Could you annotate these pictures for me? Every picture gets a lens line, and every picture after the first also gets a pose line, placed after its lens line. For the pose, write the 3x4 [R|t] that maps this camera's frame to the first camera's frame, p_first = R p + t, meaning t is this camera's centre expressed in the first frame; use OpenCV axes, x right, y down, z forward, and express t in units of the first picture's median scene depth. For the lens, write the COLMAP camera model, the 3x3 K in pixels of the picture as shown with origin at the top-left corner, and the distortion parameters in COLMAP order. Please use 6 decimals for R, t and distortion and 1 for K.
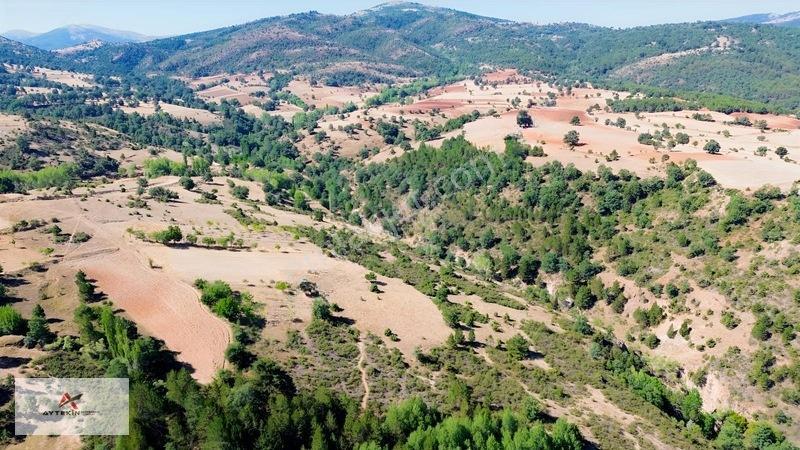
lens RADIAL K [[558.8, 0, 403.1], [0, 558.8, 222.3], [0, 0, 1]] dist [0.075136, -0.077092]
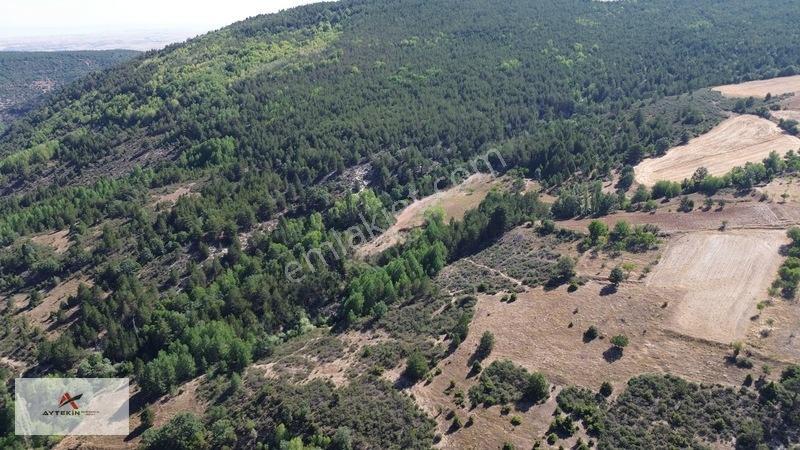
lens RADIAL K [[558.8, 0, 397.2], [0, 558.8, 233.3], [0, 0, 1]] dist [0.075136, -0.077092]
pose [[-0.902677, 0.202722, -0.379575, 0.338694], [-0.063345, 0.809873, 0.583176, -0.317971], [0.425630, 0.550463, -0.718212, 0.949030]]
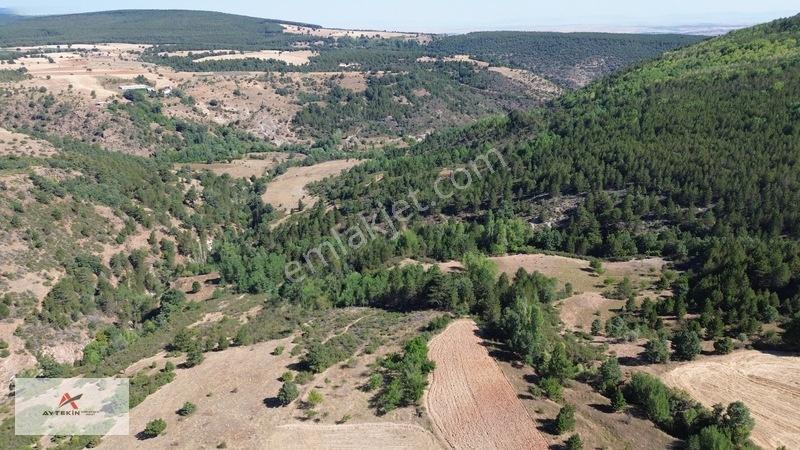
lens RADIAL K [[558.8, 0, 402.4], [0, 558.8, 224.9], [0, 0, 1]] dist [0.075136, -0.077092]
pose [[-0.760680, -0.193492, 0.619618, -0.428459], [0.201156, 0.837287, 0.508416, -0.247358], [-0.617173, 0.511382, -0.597985, 0.775557]]
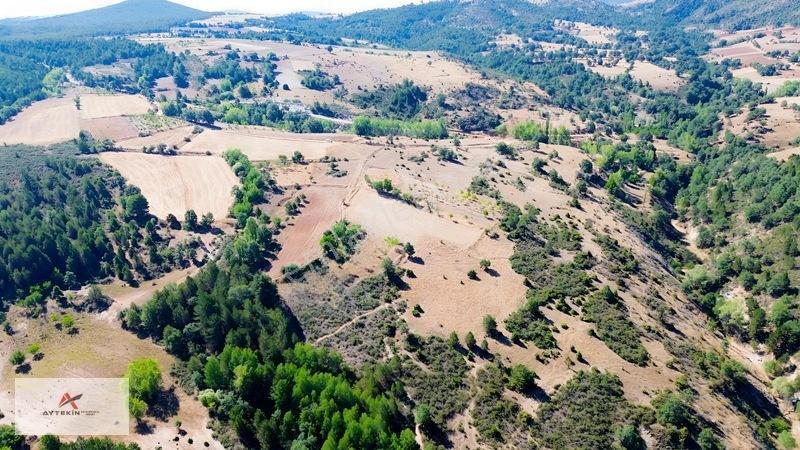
lens RADIAL K [[558.8, 0, 403.6], [0, 558.8, 225.6], [0, 0, 1]] dist [0.075136, -0.077092]
pose [[0.594014, 0.265321, -0.759442, 0.448906], [-0.195270, 0.963367, 0.183830, -0.096437], [0.780396, 0.039099, 0.624063, 0.152555]]
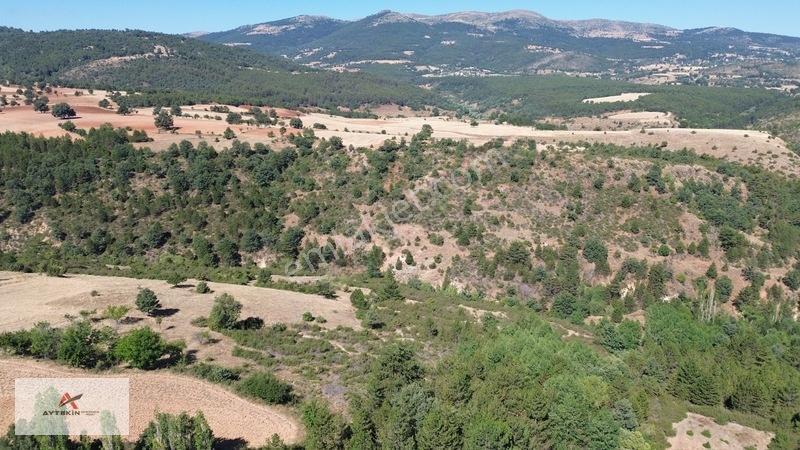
lens RADIAL K [[558.8, 0, 402.5], [0, 558.8, 219.7], [0, 0, 1]] dist [0.075136, -0.077092]
pose [[0.582301, -0.177440, 0.793373, -0.310590], [0.201093, 0.977002, 0.070916, 0.022929], [-0.787710, 0.118247, 0.604591, 0.245434]]
